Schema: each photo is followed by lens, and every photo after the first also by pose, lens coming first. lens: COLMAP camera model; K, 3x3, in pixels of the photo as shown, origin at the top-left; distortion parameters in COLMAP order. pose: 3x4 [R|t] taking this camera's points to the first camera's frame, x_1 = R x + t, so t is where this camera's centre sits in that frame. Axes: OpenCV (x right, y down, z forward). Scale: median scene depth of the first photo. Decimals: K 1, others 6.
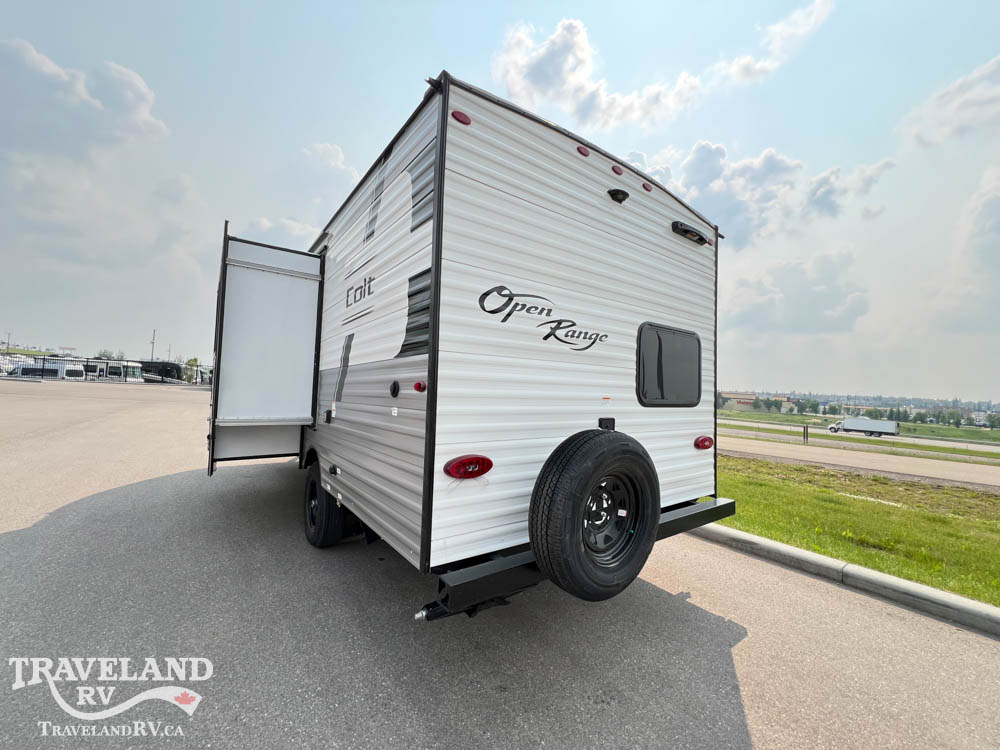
lens RADIAL K [[398.8, 0, 501.4], [0, 398.8, 374.1], [0, 0, 1]] dist [-0.001481, 0.000662]
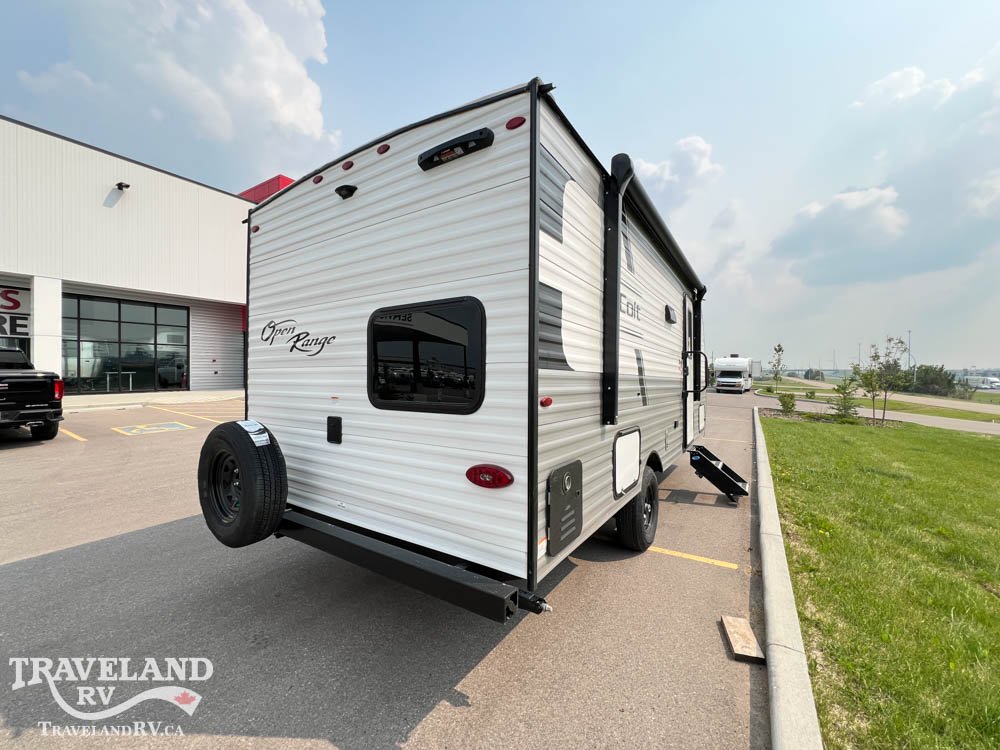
lens RADIAL K [[398.8, 0, 502.1], [0, 398.8, 376.2], [0, 0, 1]] dist [-0.001481, 0.000662]
pose [[0.346091, -0.044643, -0.937138, 1.497534], [0.041711, 0.998612, -0.032167, 0.061668], [0.937273, -0.027956, 0.347473, 1.137165]]
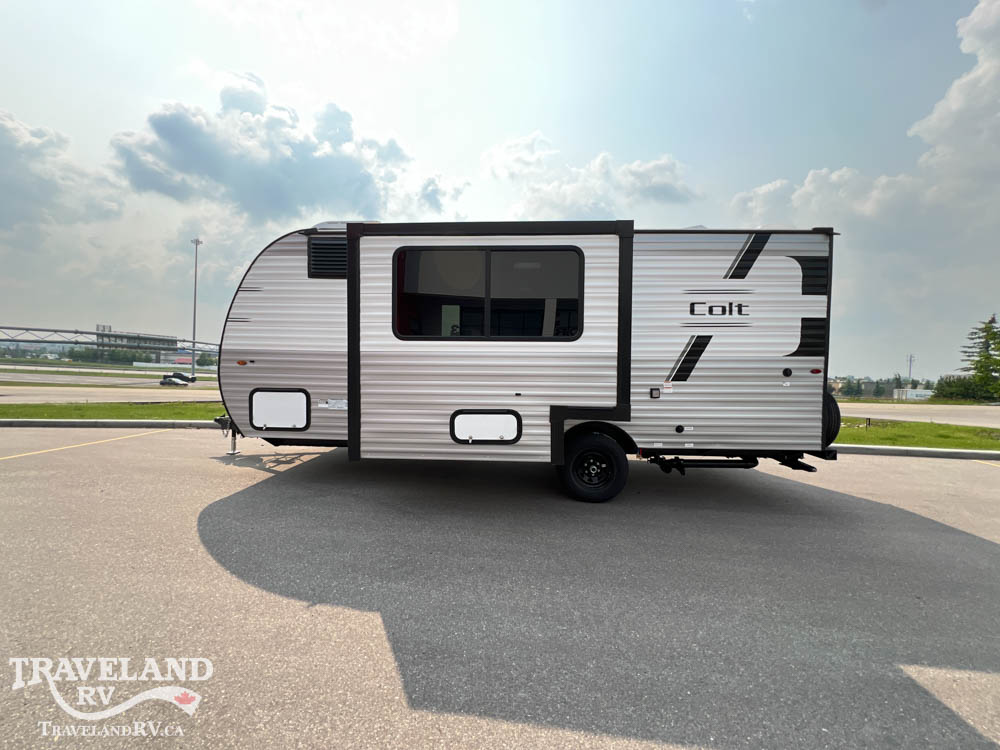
lens RADIAL K [[398.8, 0, 519.5], [0, 398.8, 376.8], [0, 0, 1]] dist [-0.001481, 0.000662]
pose [[0.620195, -0.049290, 0.782898, -2.405009], [-0.029005, 0.995901, 0.085677, -0.066410], [-0.783912, -0.075845, 0.616222, 0.752246]]
